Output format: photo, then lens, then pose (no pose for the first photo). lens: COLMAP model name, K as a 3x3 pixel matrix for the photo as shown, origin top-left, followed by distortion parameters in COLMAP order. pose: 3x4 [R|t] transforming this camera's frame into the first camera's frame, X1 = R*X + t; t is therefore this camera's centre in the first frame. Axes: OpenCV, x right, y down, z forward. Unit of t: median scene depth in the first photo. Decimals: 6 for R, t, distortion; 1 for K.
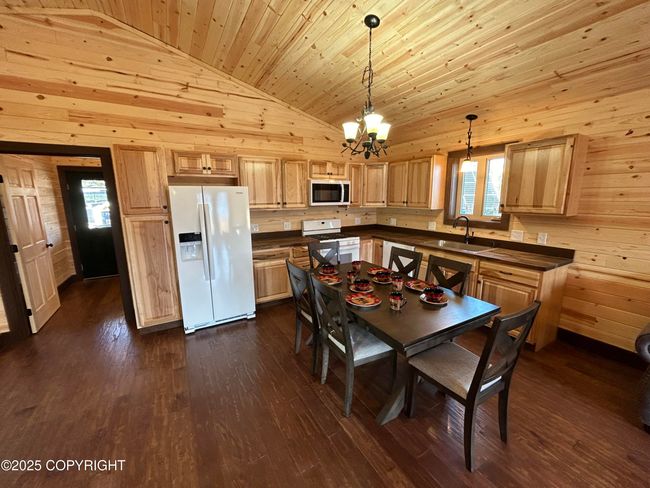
lens RADIAL K [[264.2, 0, 323.8], [0, 264.2, 243.0], [0, 0, 1]] dist [-0.001239, 0.000222]
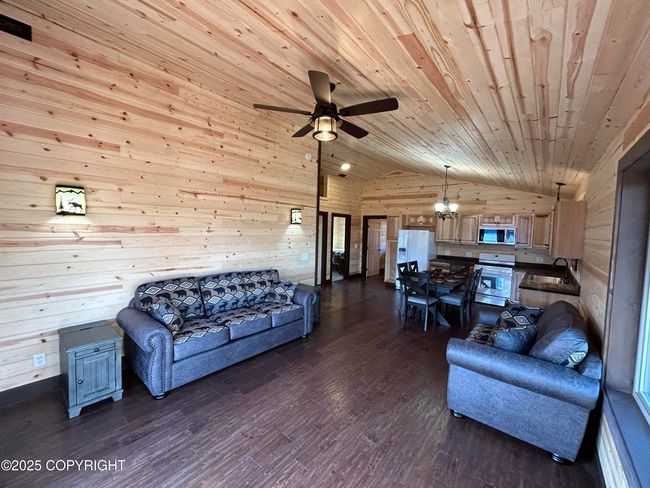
lens RADIAL K [[264.2, 0, 323.8], [0, 264.2, 243.0], [0, 0, 1]] dist [-0.001239, 0.000222]
pose [[0.330353, 0.070727, -0.941204, 1.520523], [-0.200326, 0.979724, 0.003310, 0.054458], [0.922354, 0.187454, 0.337823, -0.521584]]
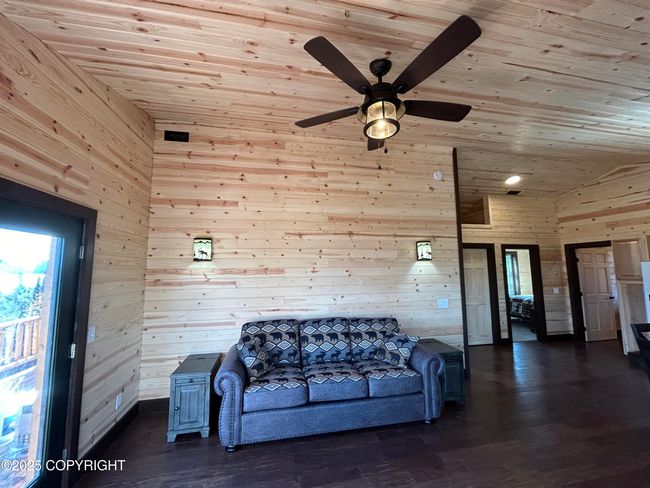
lens RADIAL K [[264.2, 0, 323.8], [0, 264.2, 243.0], [0, 0, 1]] dist [-0.001239, 0.000222]
pose [[-0.322612, -0.084215, -0.942778, 1.303500], [-0.159762, 0.986588, -0.033459, 0.018052], [0.932951, 0.139826, -0.331739, -0.201437]]
